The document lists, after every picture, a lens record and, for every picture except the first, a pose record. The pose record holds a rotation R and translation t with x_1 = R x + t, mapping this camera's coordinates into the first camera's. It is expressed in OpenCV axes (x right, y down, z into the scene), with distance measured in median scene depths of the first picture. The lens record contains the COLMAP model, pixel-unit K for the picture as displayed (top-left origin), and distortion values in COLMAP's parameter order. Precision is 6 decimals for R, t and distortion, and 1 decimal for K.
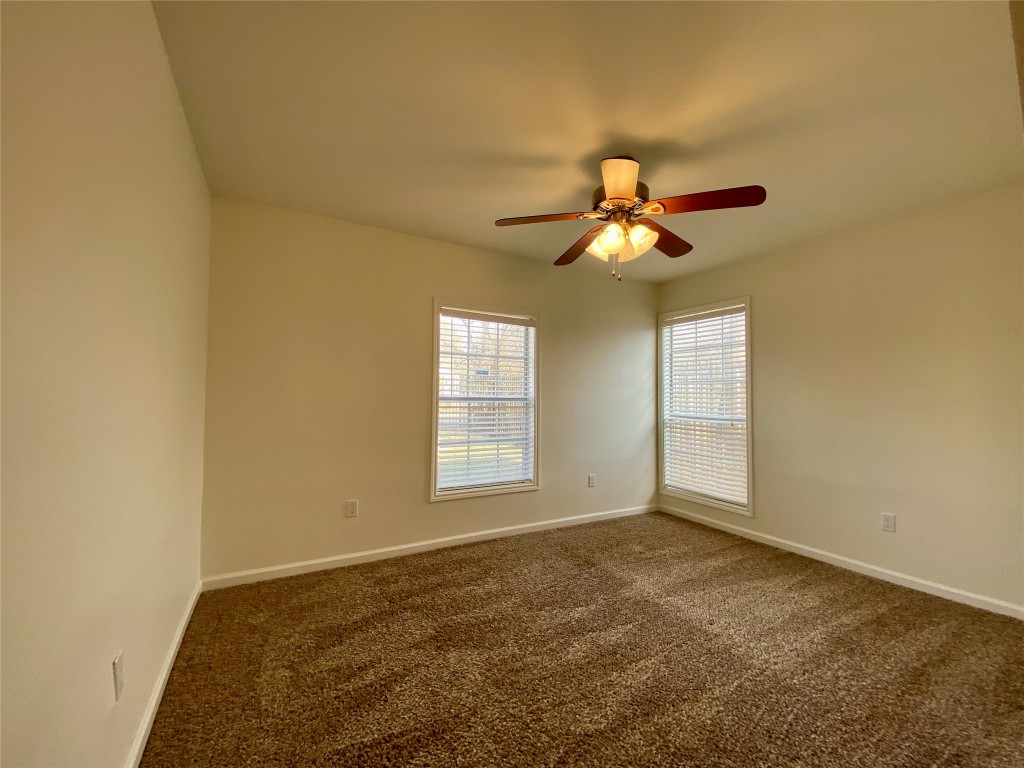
lens RADIAL K [[418.3, 0, 510.1], [0, 418.3, 384.0], [0, 0, 1]] dist [0.013429, -0.017549]
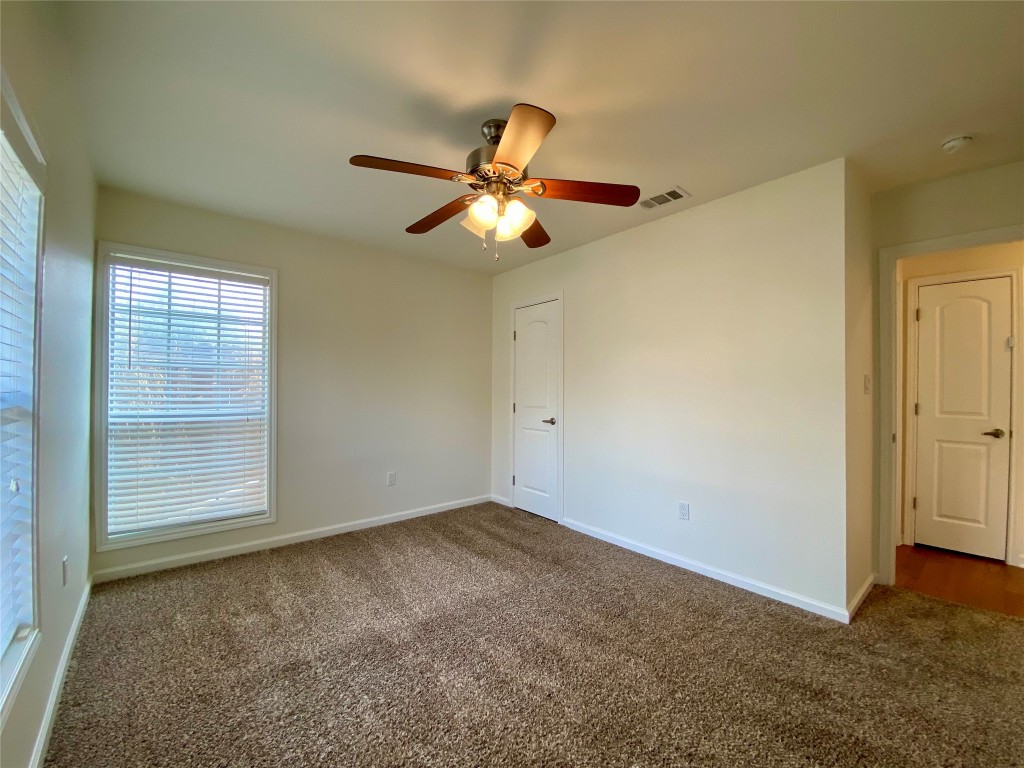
lens RADIAL K [[418.3, 0, 510.1], [0, 418.3, 384.0], [0, 0, 1]] dist [0.013429, -0.017549]
pose [[-0.192010, -0.005568, 0.981377, -0.440832], [-0.036581, 0.999330, -0.001487, 0.012727], [-0.980711, -0.036185, -0.192085, 0.802350]]
